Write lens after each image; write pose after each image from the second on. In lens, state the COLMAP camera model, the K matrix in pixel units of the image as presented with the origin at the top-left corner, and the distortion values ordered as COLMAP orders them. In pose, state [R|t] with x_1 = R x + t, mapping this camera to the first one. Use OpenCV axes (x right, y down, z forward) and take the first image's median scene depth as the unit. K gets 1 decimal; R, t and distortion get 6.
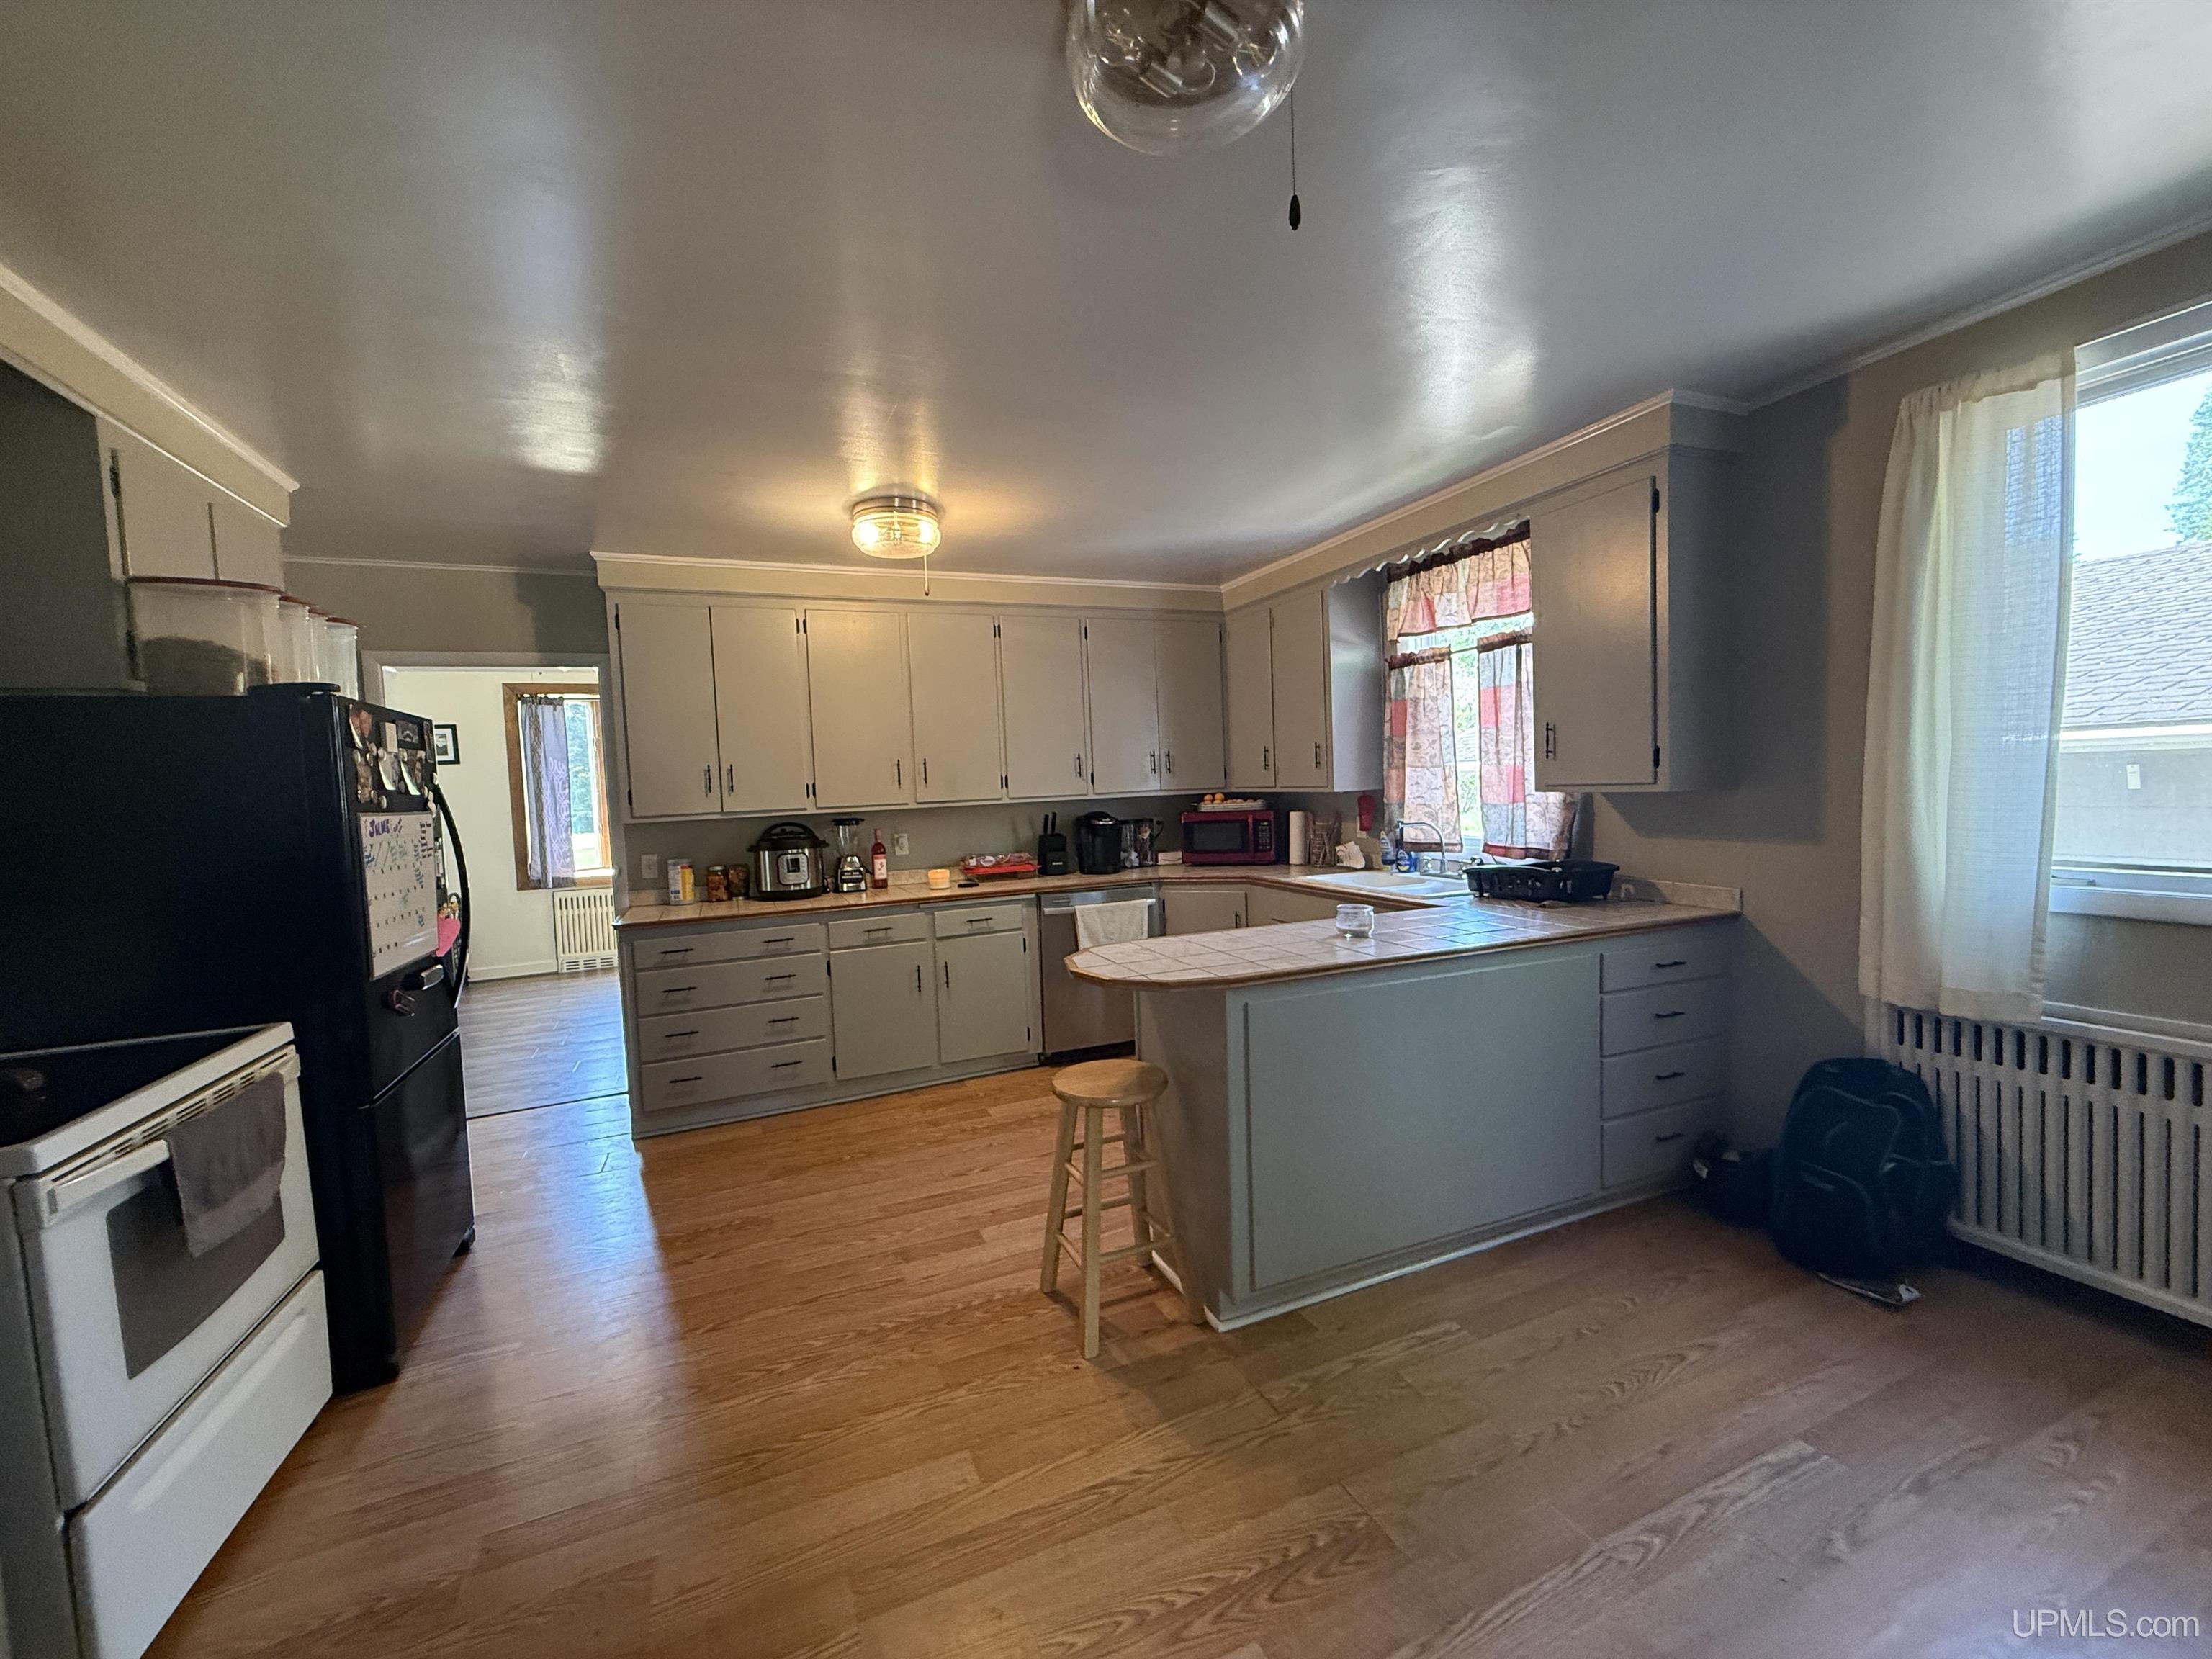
lens RADIAL K [[885.4, 0, 1090.8], [0, 885.4, 825.3], [0, 0, 1]] dist [-0.000561, -0.000243]
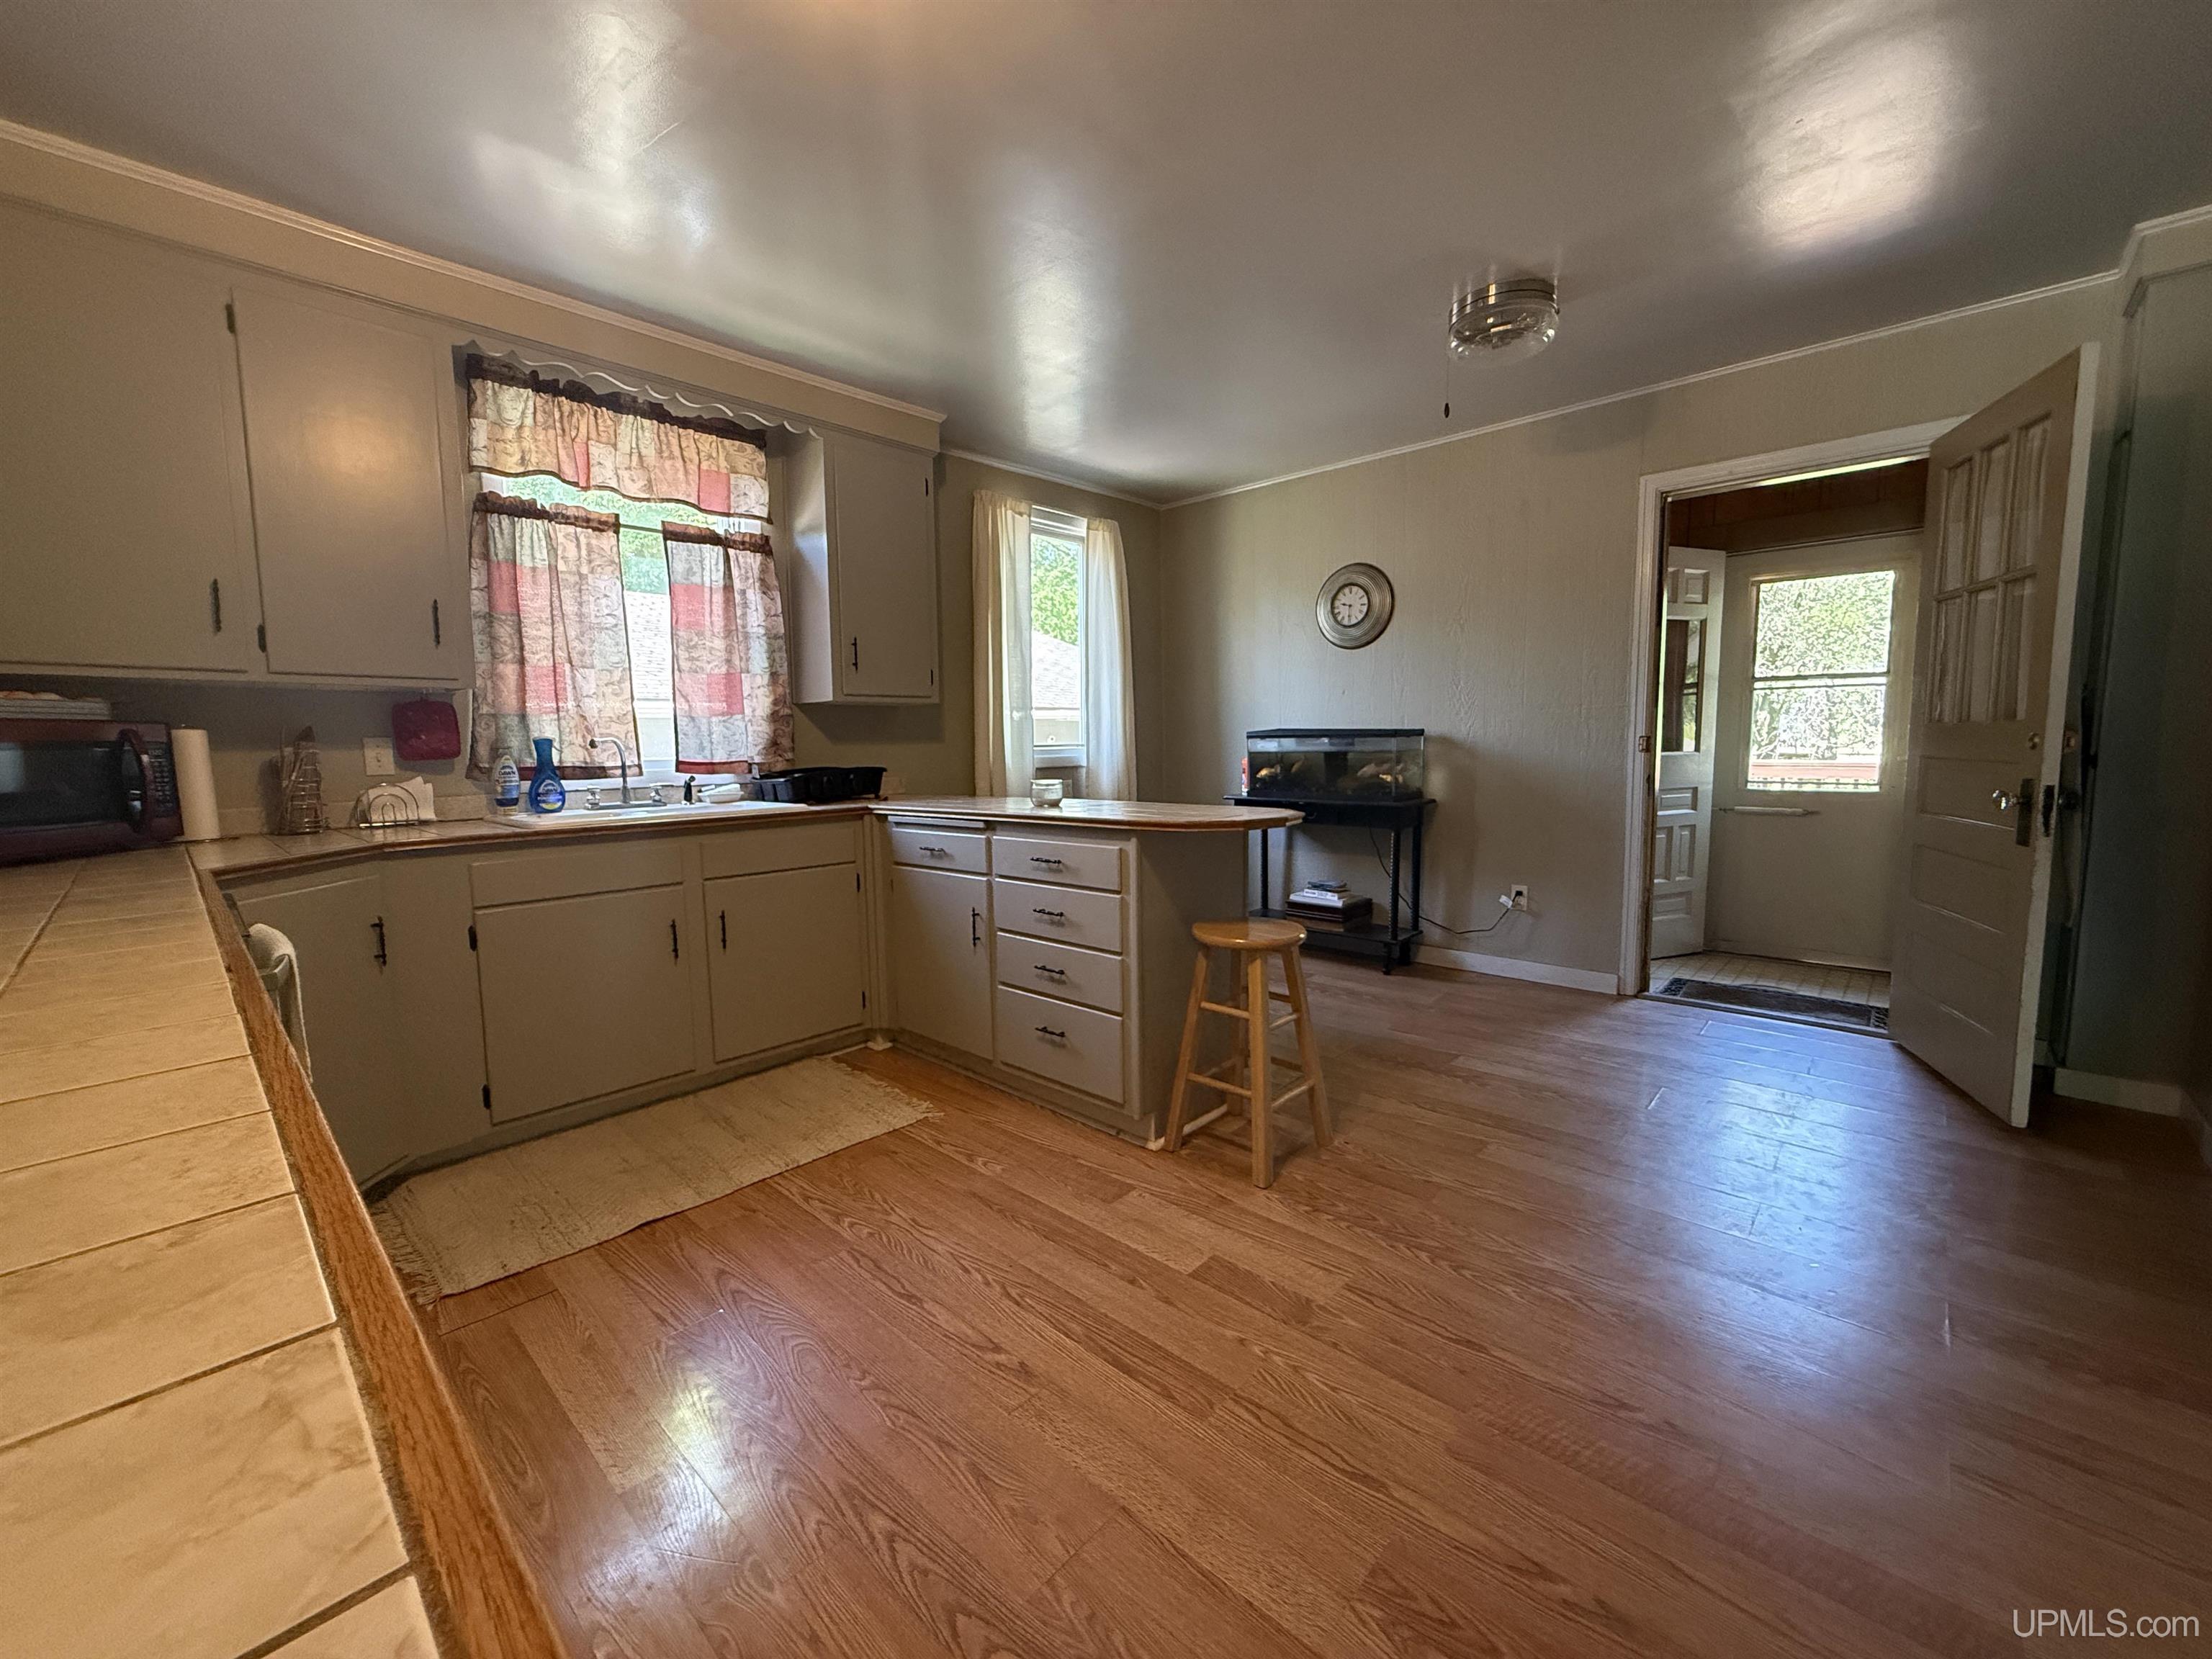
lens RADIAL K [[885.4, 0, 1086.2], [0, 885.4, 836.0], [0, 0, 1]] dist [-0.000561, -0.000243]
pose [[-0.407939, -0.057369, 0.911205, -0.546786], [0.068592, 0.993278, 0.093245, 0.041725], [-0.910429, 0.100540, -0.401262, 1.029976]]
